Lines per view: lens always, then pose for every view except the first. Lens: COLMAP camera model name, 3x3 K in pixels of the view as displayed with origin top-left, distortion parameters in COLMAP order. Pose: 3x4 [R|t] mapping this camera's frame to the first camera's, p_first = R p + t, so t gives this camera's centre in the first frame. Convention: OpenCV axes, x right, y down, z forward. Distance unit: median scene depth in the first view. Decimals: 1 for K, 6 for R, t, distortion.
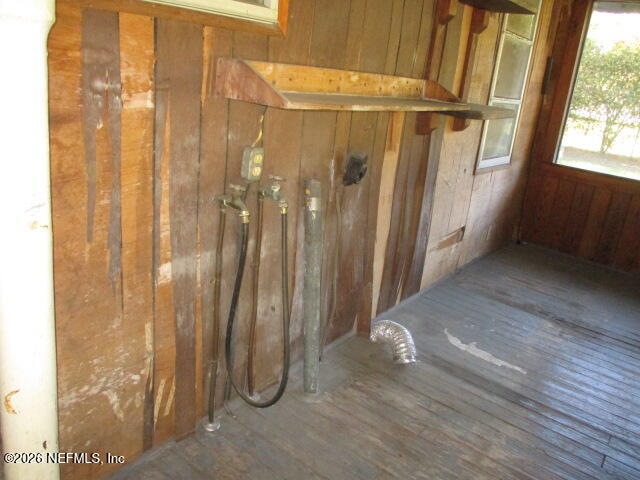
lens RADIAL K [[531.4, 0, 318.5], [0, 531.4, 236.8], [0, 0, 1]] dist [-0.027955, -0.014229]
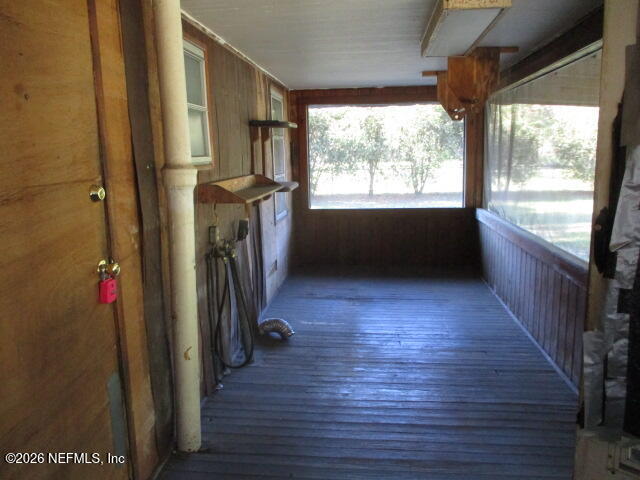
lens RADIAL K [[531.4, 0, 321.3], [0, 531.4, 241.5], [0, 0, 1]] dist [-0.027955, -0.014229]
pose [[0.847156, -0.209676, 0.488225, -0.366800], [0.263916, 0.963535, -0.044136, 0.034084], [-0.461168, 0.166240, 0.871601, -0.414249]]
